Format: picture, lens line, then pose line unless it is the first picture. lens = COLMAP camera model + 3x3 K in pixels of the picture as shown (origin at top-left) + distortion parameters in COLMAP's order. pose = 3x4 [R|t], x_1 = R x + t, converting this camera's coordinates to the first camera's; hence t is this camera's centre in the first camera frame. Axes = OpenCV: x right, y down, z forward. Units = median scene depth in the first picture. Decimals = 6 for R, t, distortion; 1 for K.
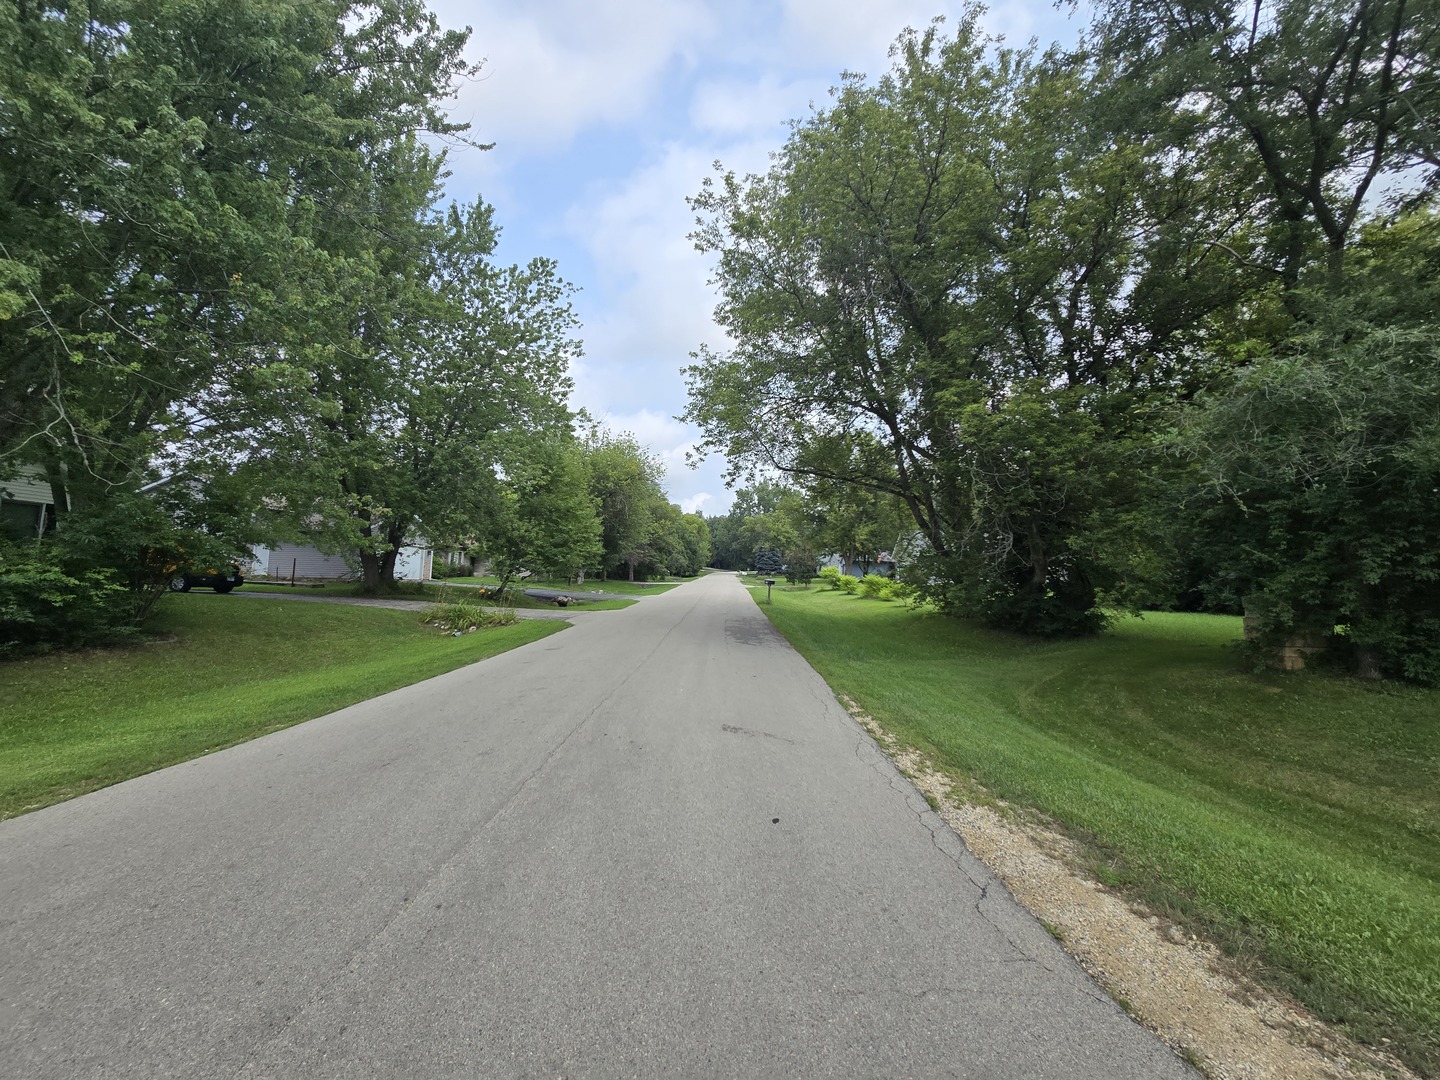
lens RADIAL K [[576.1, 0, 718.9], [0, 576.1, 541.9], [0, 0, 1]] dist [0.000580, -0.000047]
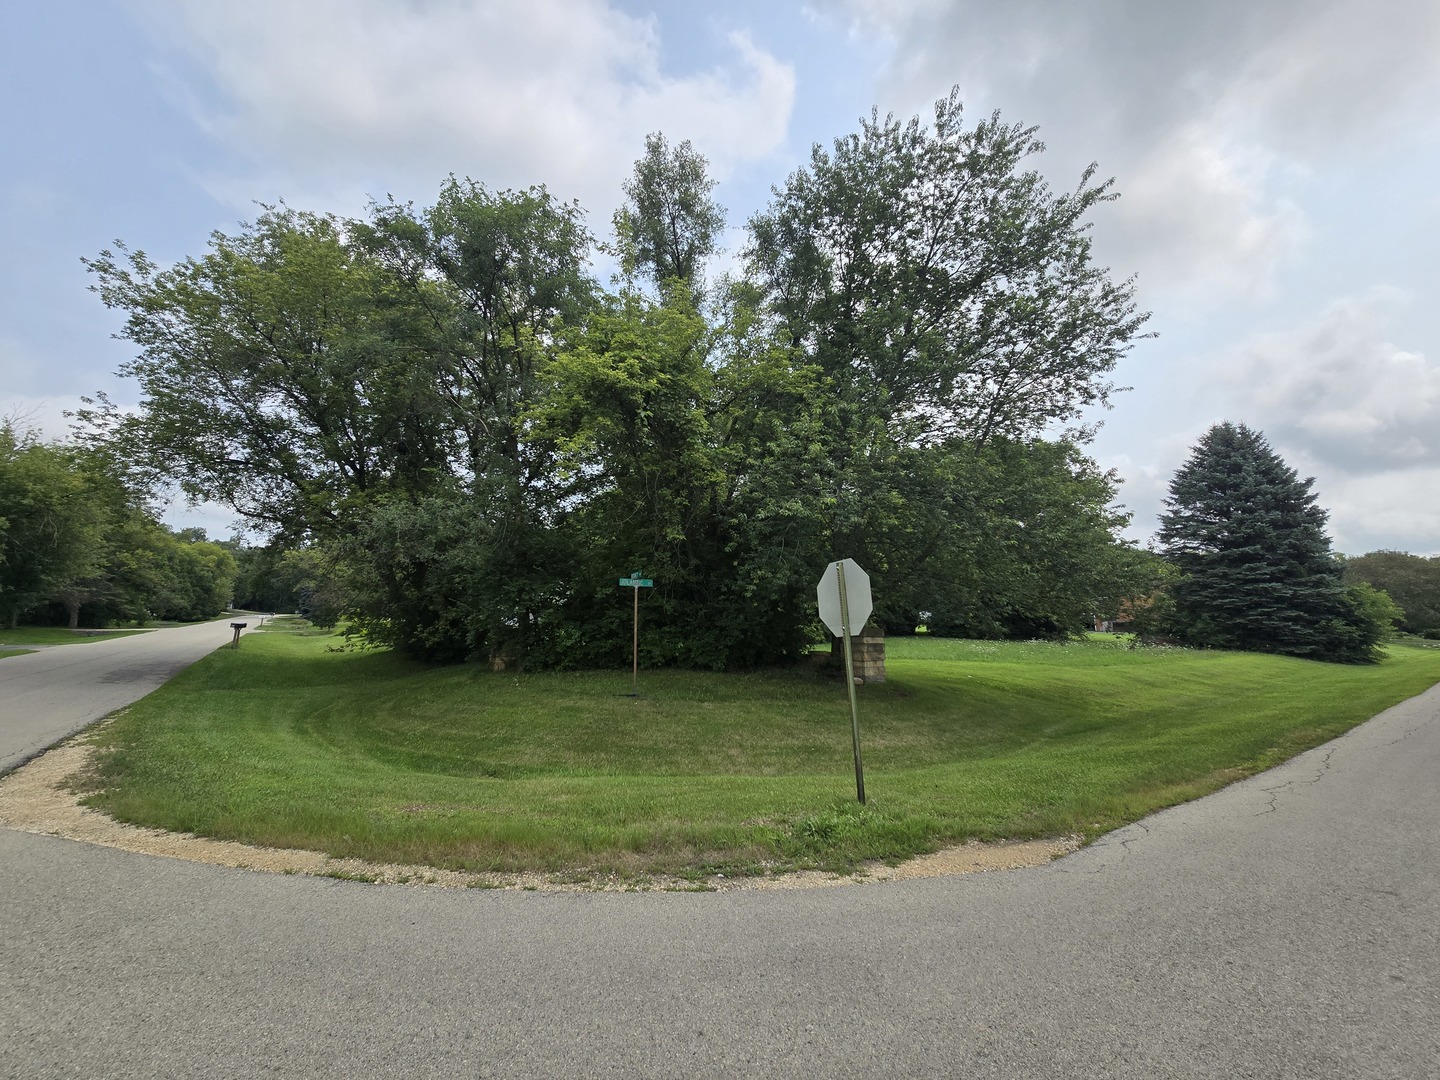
lens RADIAL K [[576.1, 0, 721.1], [0, 576.1, 538.7], [0, 0, 1]] dist [0.000580, -0.000047]
pose [[0.798562, 0.076073, 0.597086, 0.093683], [-0.029127, 0.995703, -0.087905, -0.008772], [-0.601207, 0.052807, 0.797347, -0.168849]]
